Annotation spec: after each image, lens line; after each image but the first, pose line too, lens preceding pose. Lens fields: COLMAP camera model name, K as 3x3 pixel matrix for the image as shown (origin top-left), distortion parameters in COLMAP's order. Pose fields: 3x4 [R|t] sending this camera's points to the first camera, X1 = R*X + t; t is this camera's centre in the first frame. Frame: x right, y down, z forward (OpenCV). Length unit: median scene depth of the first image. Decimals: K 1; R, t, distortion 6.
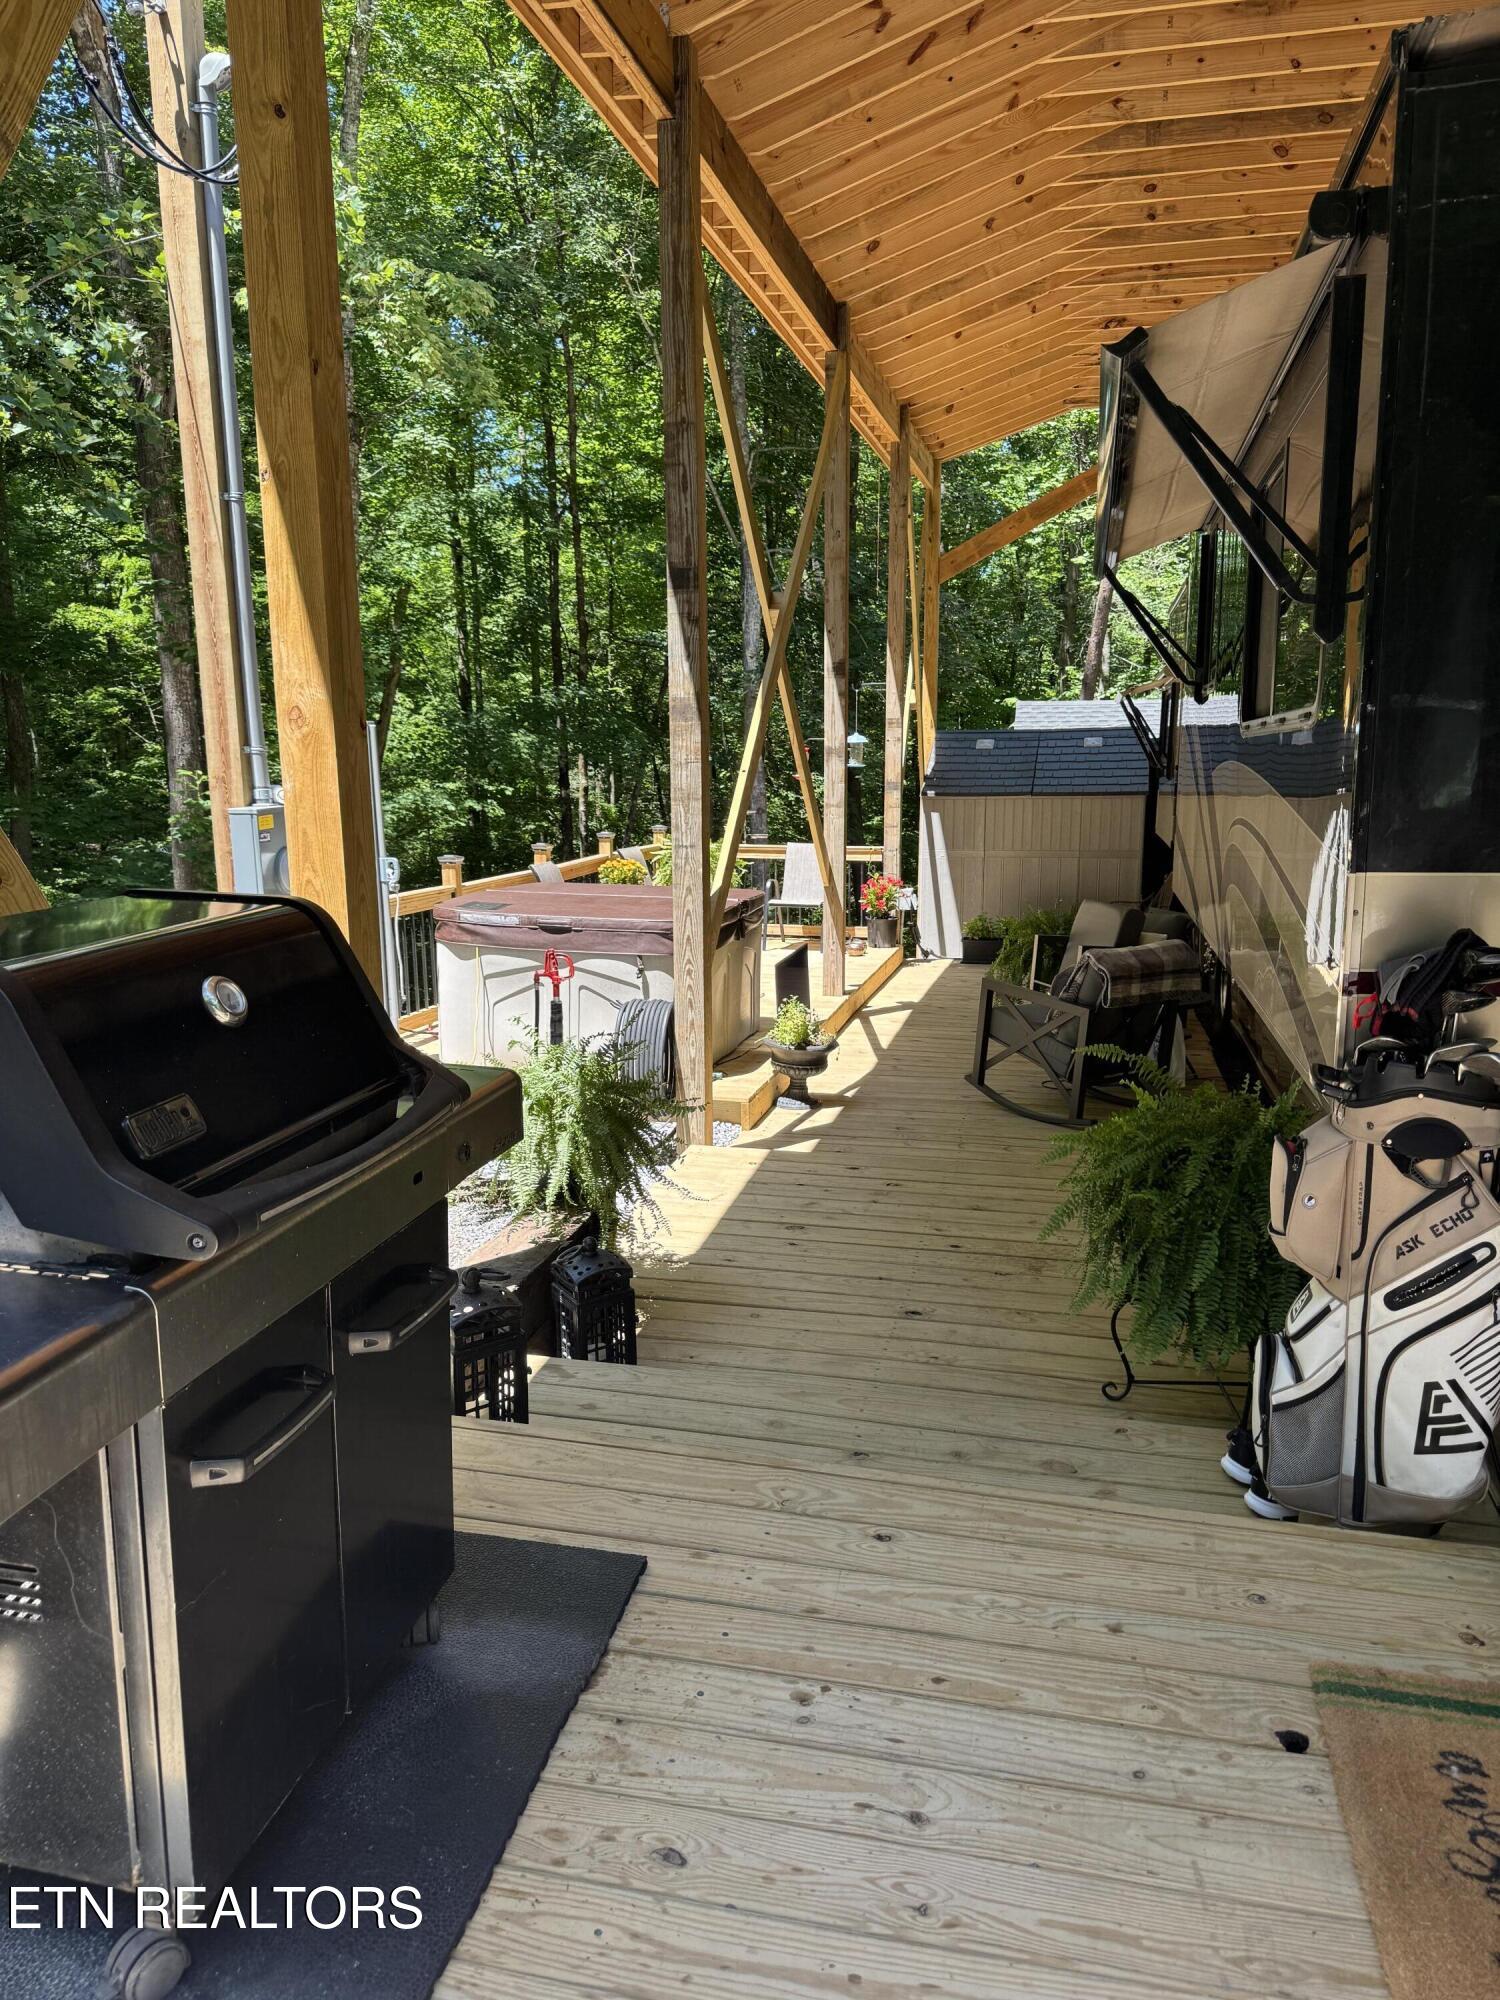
lens RADIAL K [[1414.9, 0, 742.6], [0, 1414.9, 1008.7], [0, 0, 1]] dist [0.045884, -0.051088]
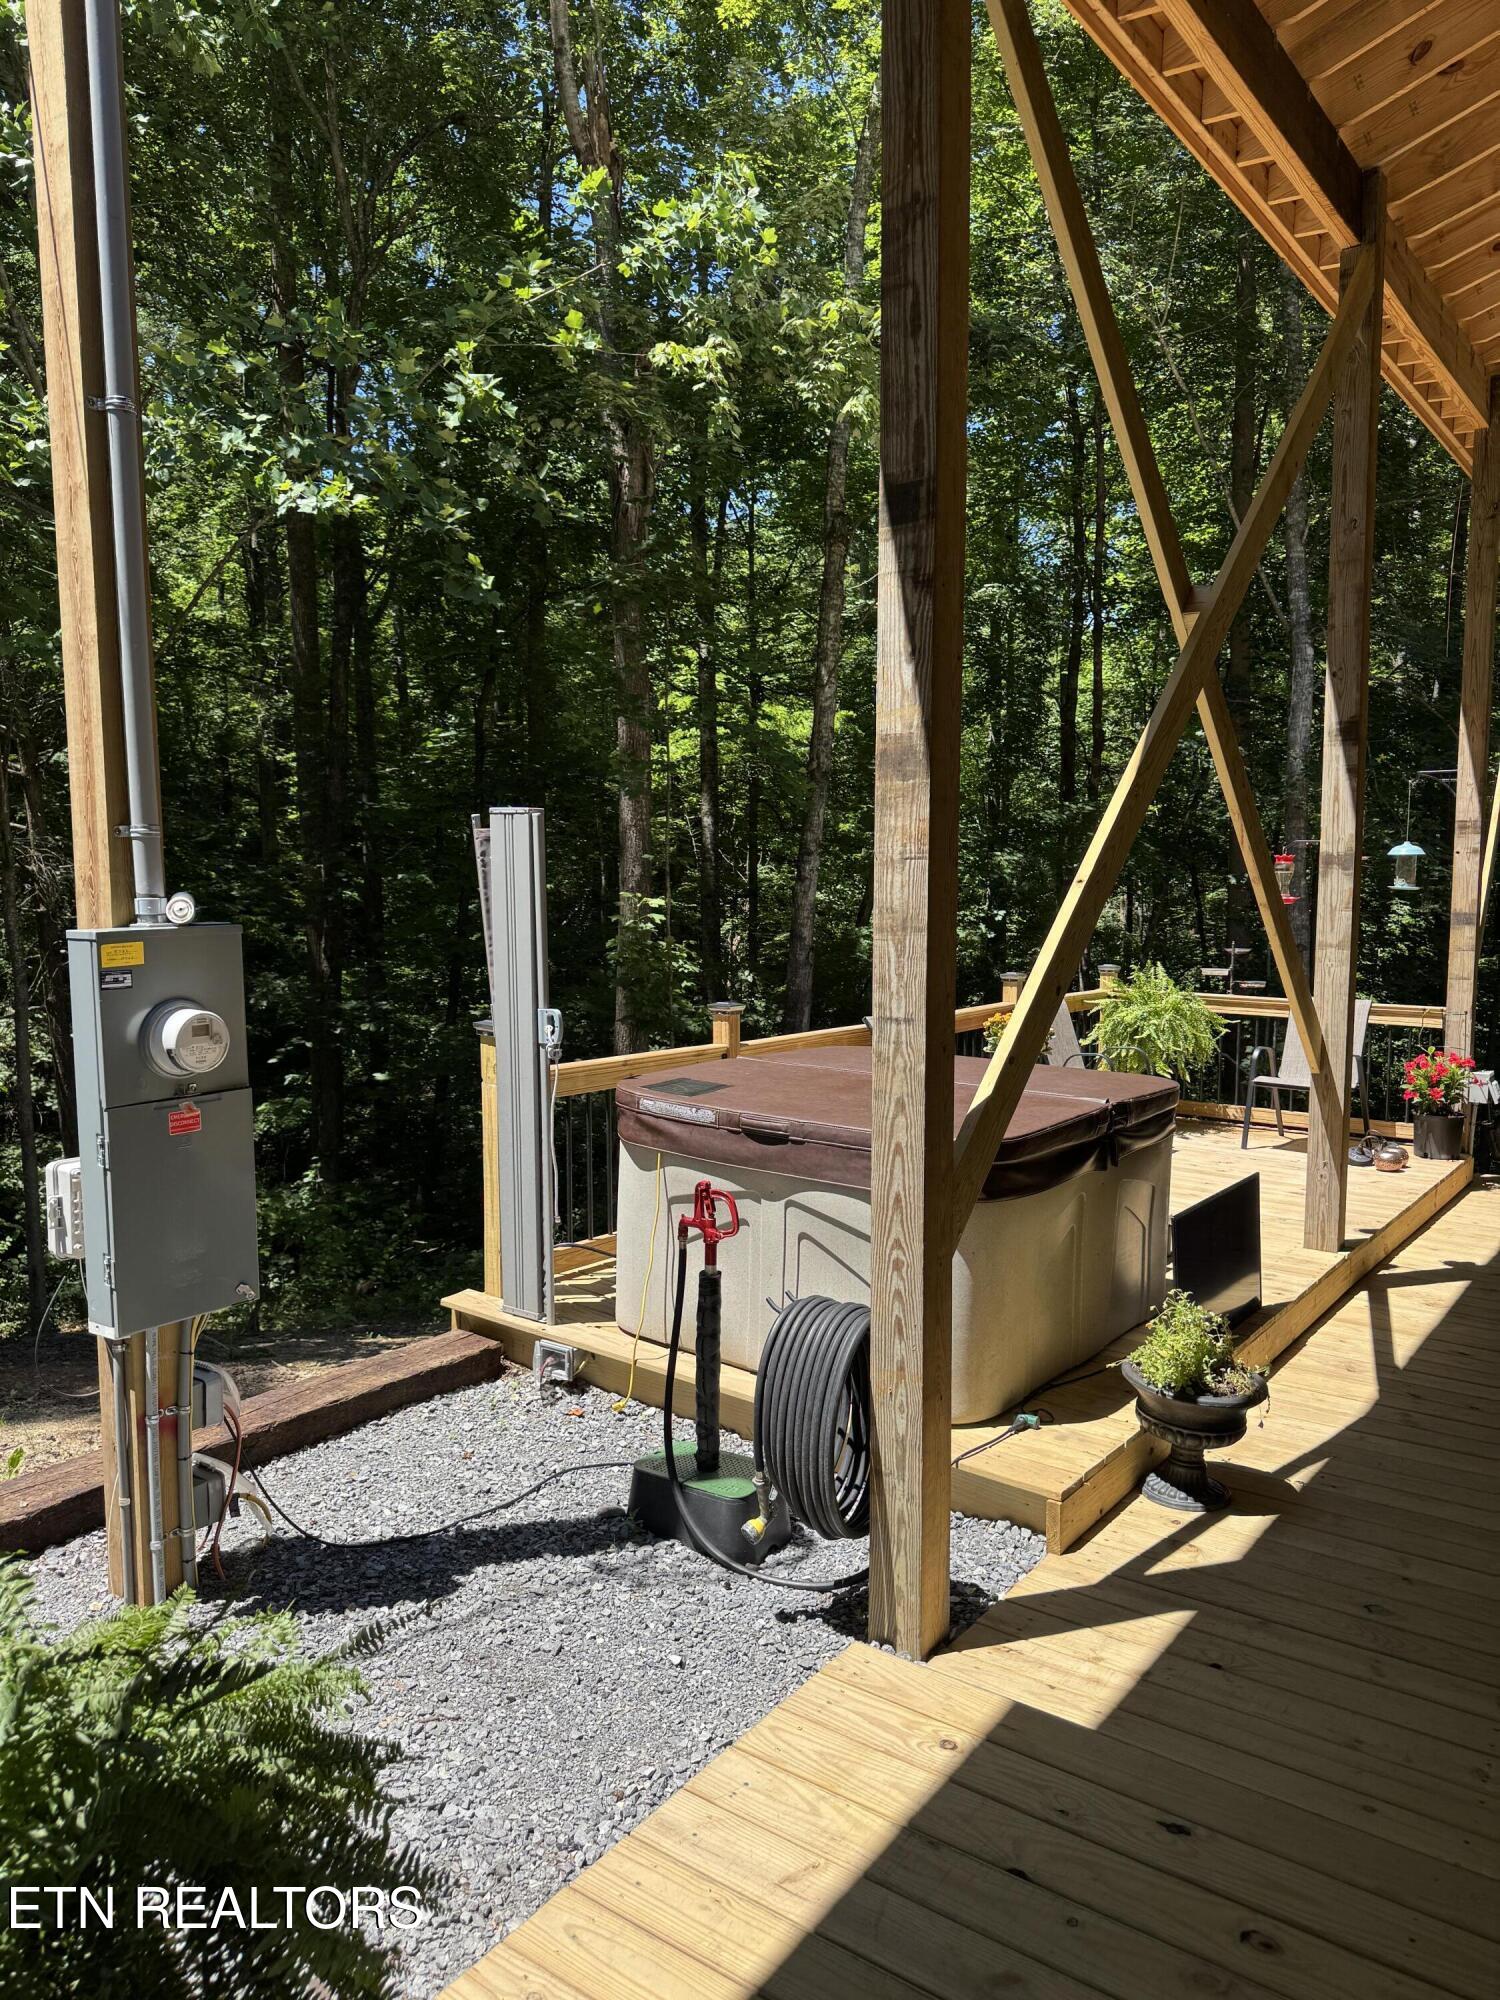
lens RADIAL K [[1414.9, 0, 748.0], [0, 1414.9, 995.5], [0, 0, 1]] dist [0.045884, -0.051088]
pose [[0.923833, 0.039781, -0.380723, 0.111695], [-0.077188, 0.993515, -0.083490, -0.083047], [0.374933, 0.106518, 0.920912, 0.546955]]
